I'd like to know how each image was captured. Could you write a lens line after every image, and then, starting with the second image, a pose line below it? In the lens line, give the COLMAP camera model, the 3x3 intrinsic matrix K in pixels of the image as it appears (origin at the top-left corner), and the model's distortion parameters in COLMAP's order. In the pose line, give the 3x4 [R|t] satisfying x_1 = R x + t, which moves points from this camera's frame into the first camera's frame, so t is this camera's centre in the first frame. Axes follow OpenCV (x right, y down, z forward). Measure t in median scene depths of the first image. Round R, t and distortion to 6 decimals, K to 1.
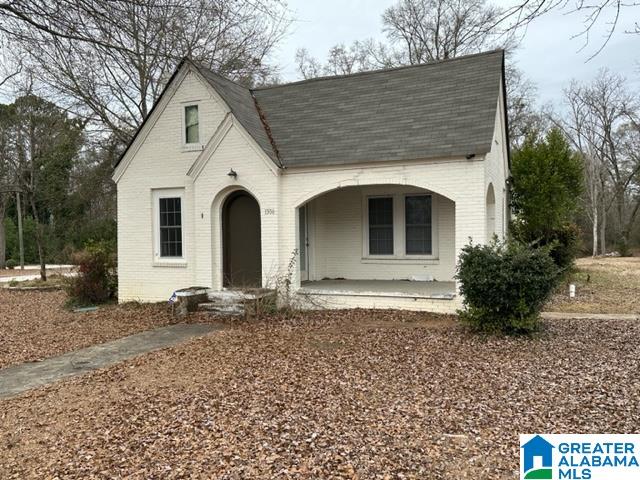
lens RADIAL K [[542.5, 0, 320.0], [0, 542.5, 243.0], [0, 0, 1]] dist [0.052249, -0.003053]
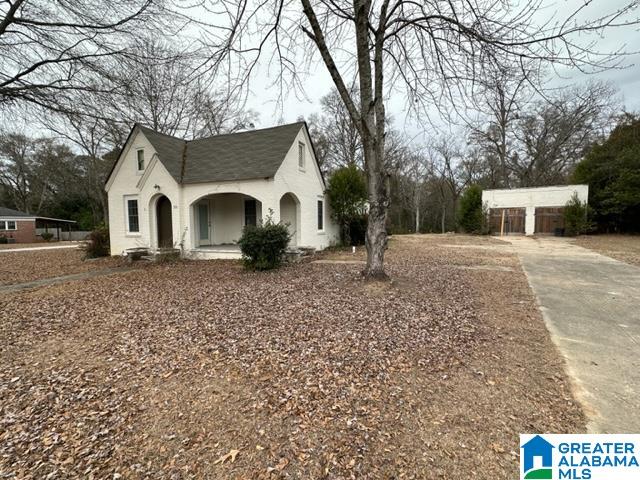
lens RADIAL K [[298.2, 0, 320.2], [0, 298.2, 236.4], [0, 0, 1]] dist [0.000492, -0.000106]
pose [[0.999897, 0.000581, 0.014370, 0.372178], [-0.001107, 0.999329, 0.036603, 0.003863], [-0.014339, -0.036615, 0.999227, -0.033641]]
